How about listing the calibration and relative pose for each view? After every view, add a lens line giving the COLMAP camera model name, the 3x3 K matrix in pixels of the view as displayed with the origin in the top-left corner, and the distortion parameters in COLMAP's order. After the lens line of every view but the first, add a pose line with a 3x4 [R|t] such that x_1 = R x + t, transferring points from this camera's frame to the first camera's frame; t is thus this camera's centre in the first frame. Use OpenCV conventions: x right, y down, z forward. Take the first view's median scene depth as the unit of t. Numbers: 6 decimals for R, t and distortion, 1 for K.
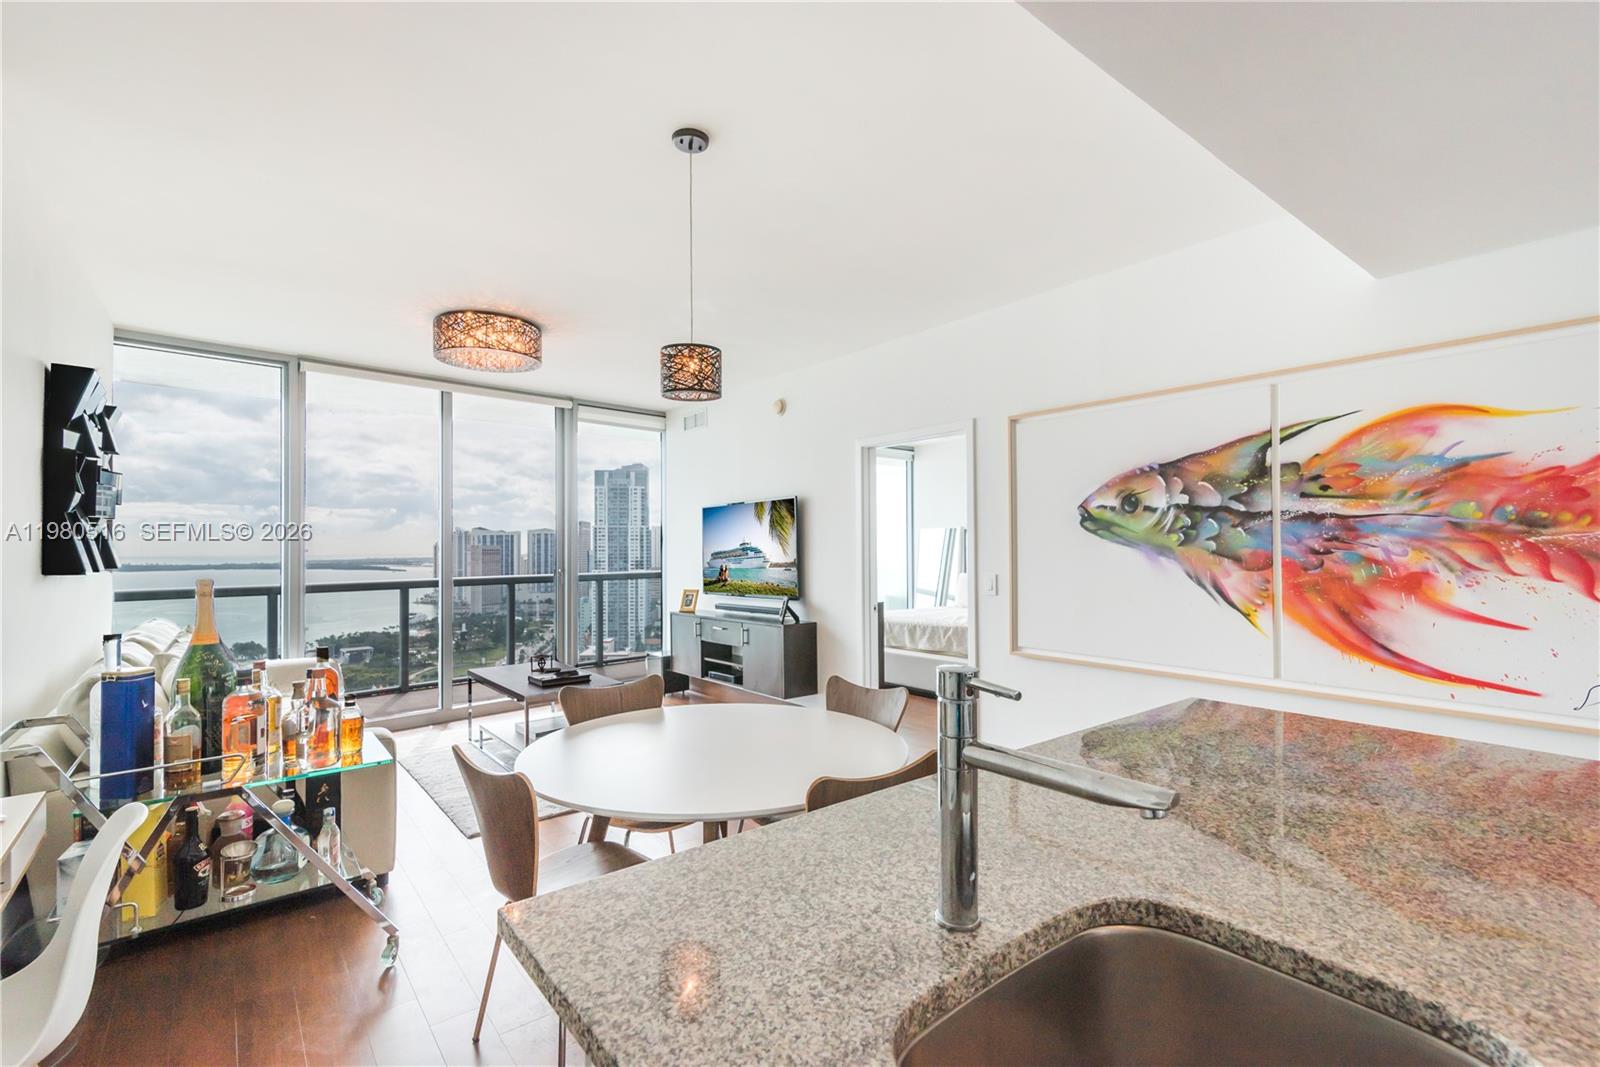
lens RADIAL K [[728.1, 0, 809.8], [0, 728.1, 545.8], [0, 0, 1]] dist [0.010229, -0.002141]
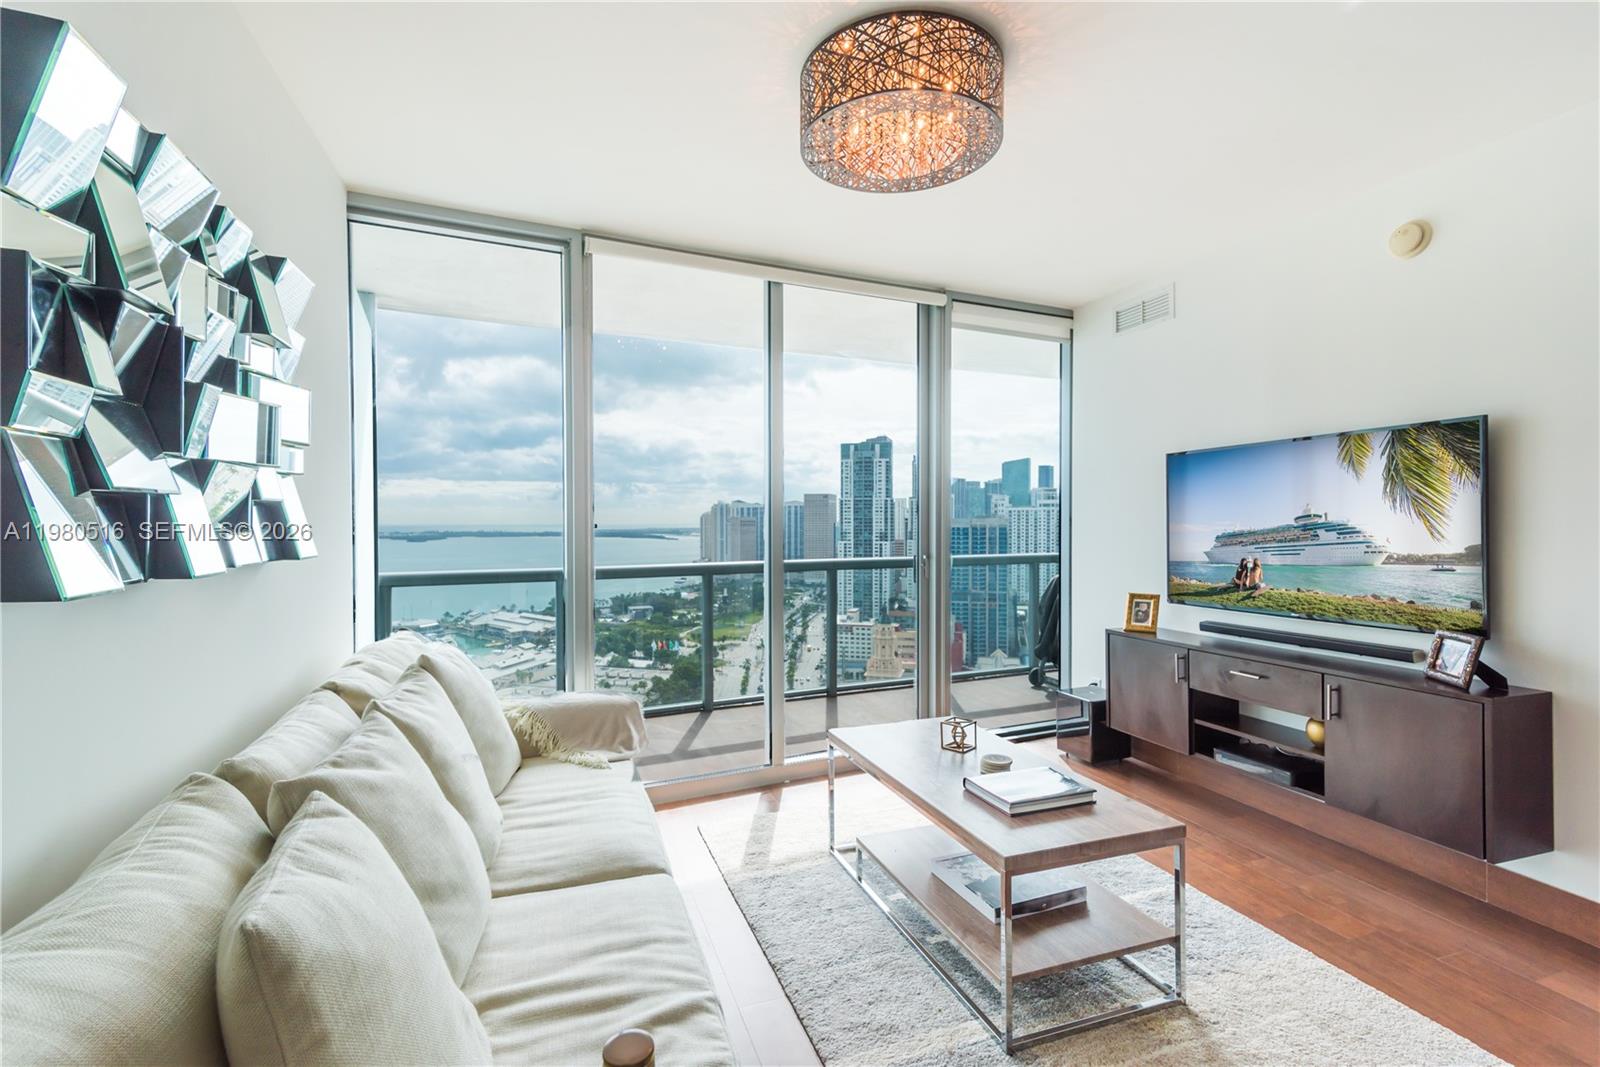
lens RADIAL K [[728.1, 0, 792.4], [0, 728.1, 542.0], [0, 0, 1]] dist [0.010229, -0.002141]
pose [[0.939687, 0.014195, -0.341740, -0.232818], [-0.002924, 0.999435, 0.033474, -0.000909], [0.342023, -0.030456, 0.939198, 0.349632]]
